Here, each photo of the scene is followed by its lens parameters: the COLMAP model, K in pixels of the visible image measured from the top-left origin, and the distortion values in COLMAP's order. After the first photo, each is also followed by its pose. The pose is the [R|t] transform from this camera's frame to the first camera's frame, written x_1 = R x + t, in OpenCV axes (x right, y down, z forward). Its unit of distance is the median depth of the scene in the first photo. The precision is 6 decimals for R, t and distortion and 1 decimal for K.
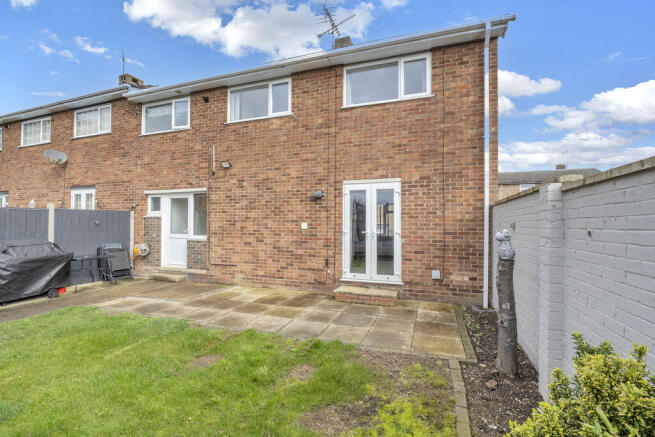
lens RADIAL K [[291.2, 0, 325.6], [0, 291.2, 220.4], [0, 0, 1]] dist [-0.015138, 0.000047]
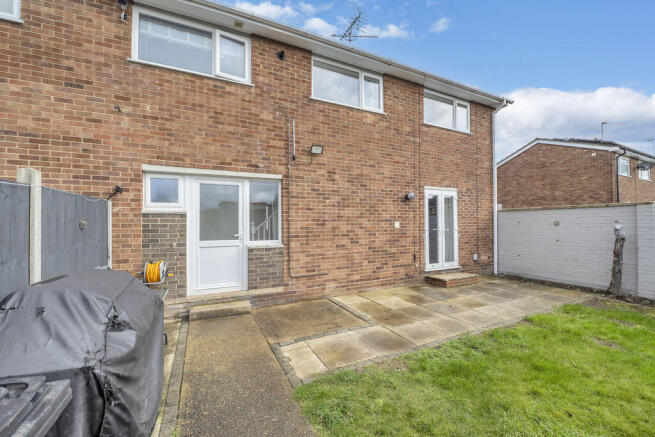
lens RADIAL K [[264.8, 0, 327.0], [0, 264.8, 220.8], [0, 0, 1]] dist [-0.015633, -0.000552]
pose [[0.702609, 0.000117, 0.711577, -0.856755], [-0.001969, 0.999996, 0.001781, 0.002232], [-0.711574, -0.002653, 0.702606, 0.473391]]
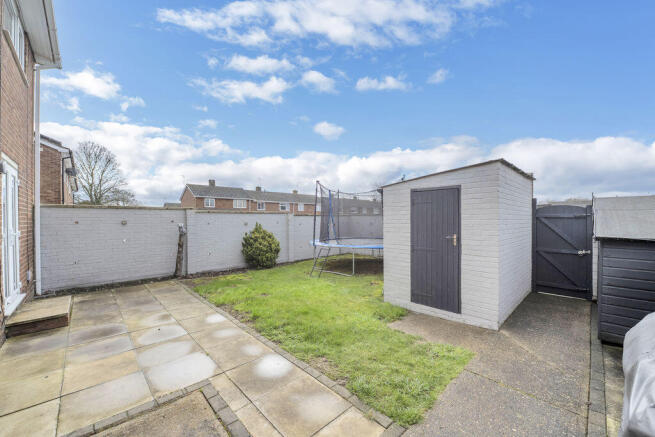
lens RADIAL K [[264.8, 0, 324.9], [0, 264.8, 220.4], [0, 0, 1]] dist [-0.015633, -0.000552]
pose [[-0.893453, 0.000535, 0.449156, -0.686582], [-0.002398, 0.999979, -0.005960, 0.005799], [-0.449150, -0.006402, -0.893434, 1.041098]]
